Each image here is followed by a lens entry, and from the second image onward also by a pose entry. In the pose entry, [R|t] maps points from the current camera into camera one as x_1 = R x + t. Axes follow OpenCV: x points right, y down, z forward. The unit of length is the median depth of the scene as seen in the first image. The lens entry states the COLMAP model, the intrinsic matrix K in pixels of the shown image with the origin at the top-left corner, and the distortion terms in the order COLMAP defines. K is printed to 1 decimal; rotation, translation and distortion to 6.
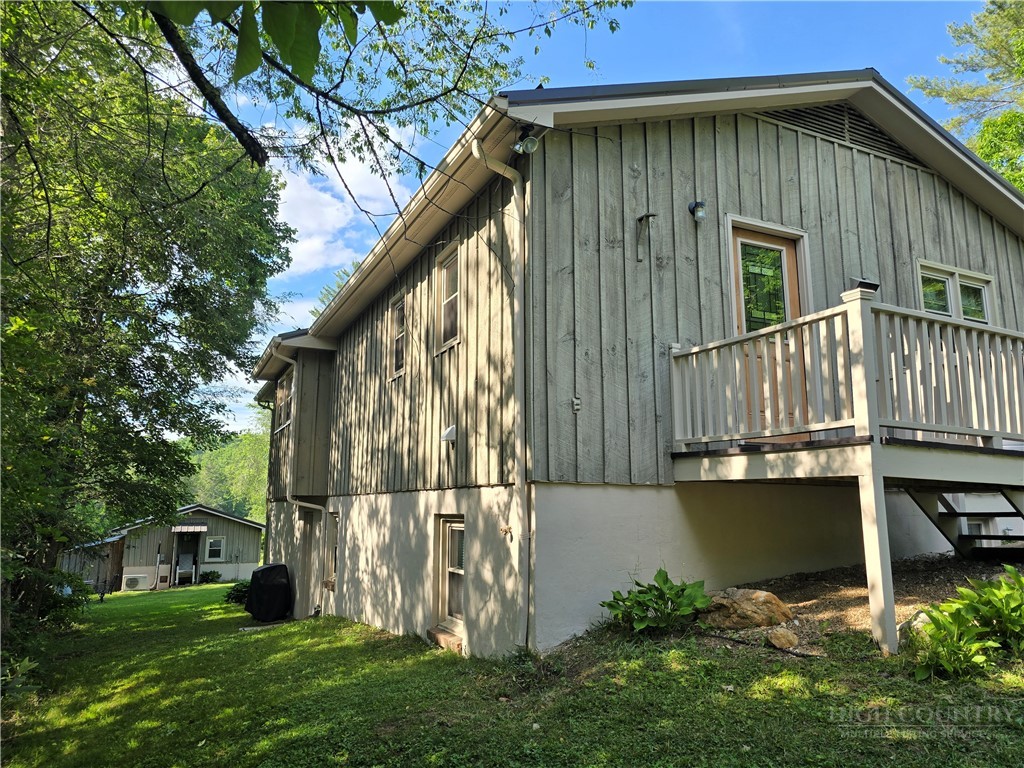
lens RADIAL K [[704.8, 0, 472.1], [0, 704.8, 398.6], [0, 0, 1]] dist [0.058399, -0.065646]
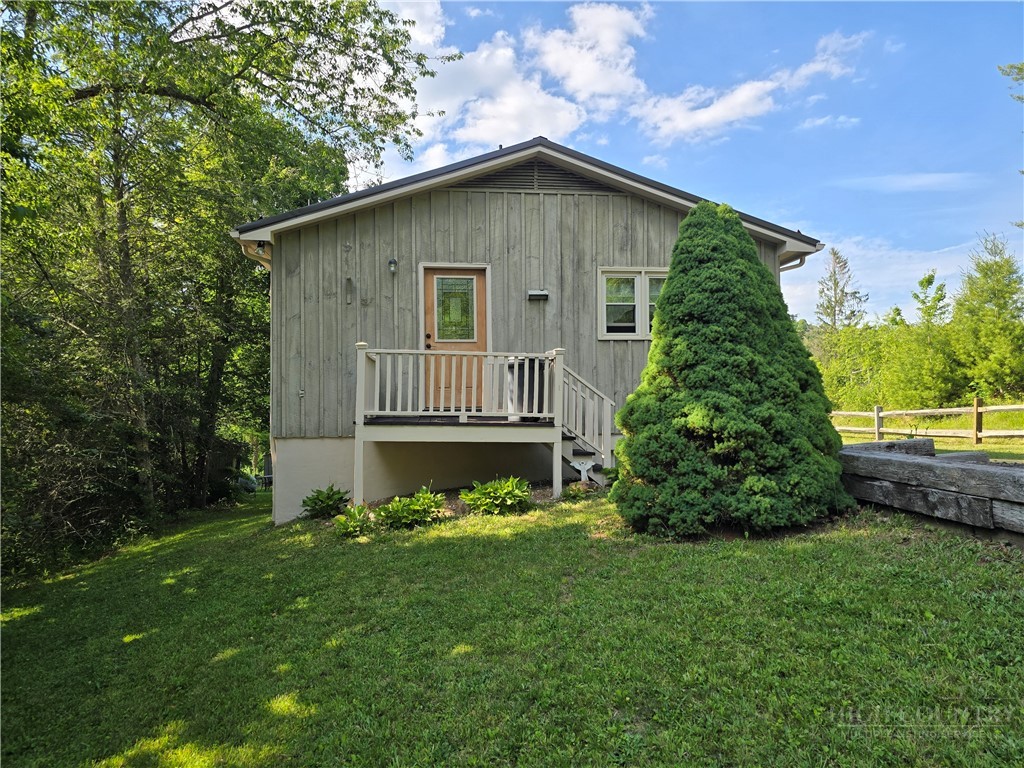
lens RADIAL K [[692.9, 0, 509.0], [0, 692.9, 392.3], [0, 0, 1]] dist [0.057015, -0.060451]
pose [[0.943559, -0.013665, -0.330923, 1.009079], [0.060723, 0.989350, 0.132285, -0.161642], [0.325591, -0.144914, 0.934340, -0.391883]]
